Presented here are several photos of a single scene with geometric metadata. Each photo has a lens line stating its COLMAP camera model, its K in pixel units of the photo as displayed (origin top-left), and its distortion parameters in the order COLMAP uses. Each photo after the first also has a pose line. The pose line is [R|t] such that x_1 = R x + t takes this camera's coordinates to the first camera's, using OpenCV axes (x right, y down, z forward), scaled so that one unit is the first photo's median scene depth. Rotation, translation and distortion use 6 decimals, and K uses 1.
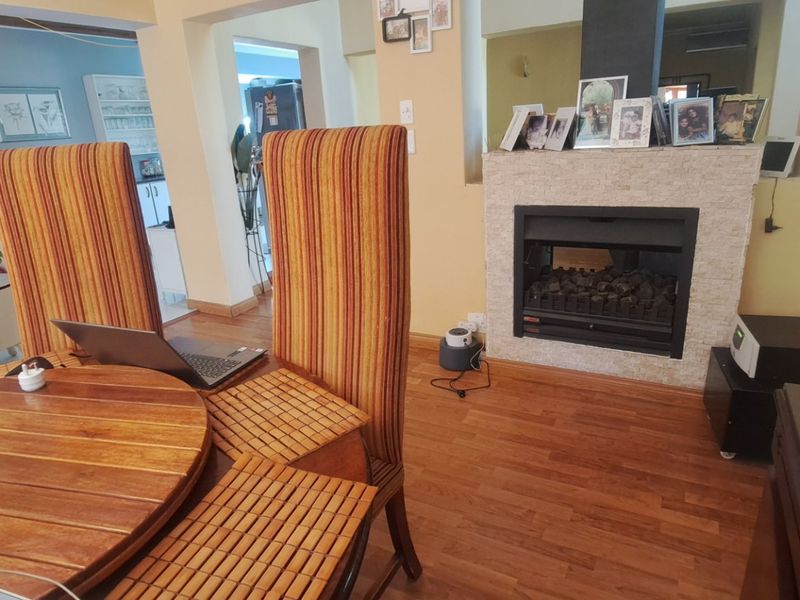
lens RADIAL K [[522.0, 0, 400.0], [0, 522.0, 300.0], [0, 0, 1]] dist [-0.005558, -0.001440]
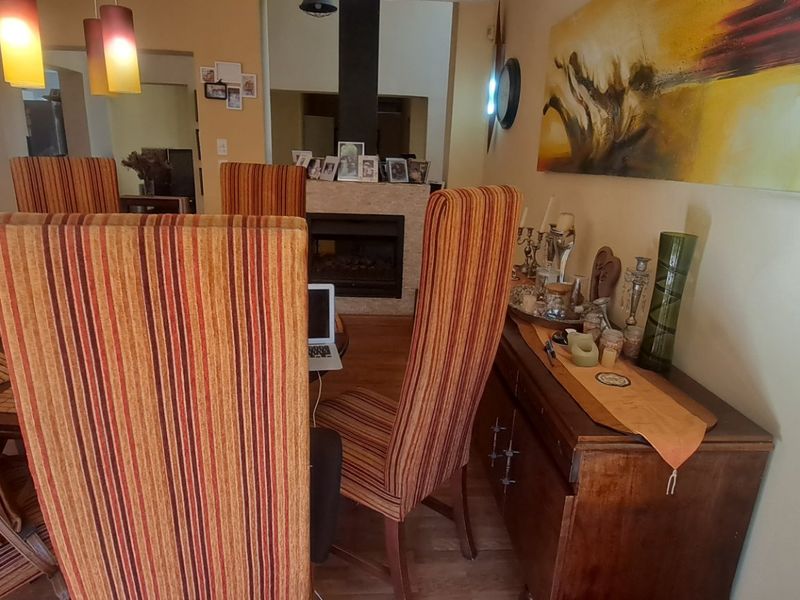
lens RADIAL K [[522.0, 0, 400.0], [0, 522.0, 300.0], [0, 0, 1]] dist [-0.005558, -0.001440]
pose [[0.836976, -0.057412, 0.544219, -0.472991], [0.085047, 0.996045, -0.025721, 0.170736], [-0.540590, 0.067812, 0.838549, -0.547246]]
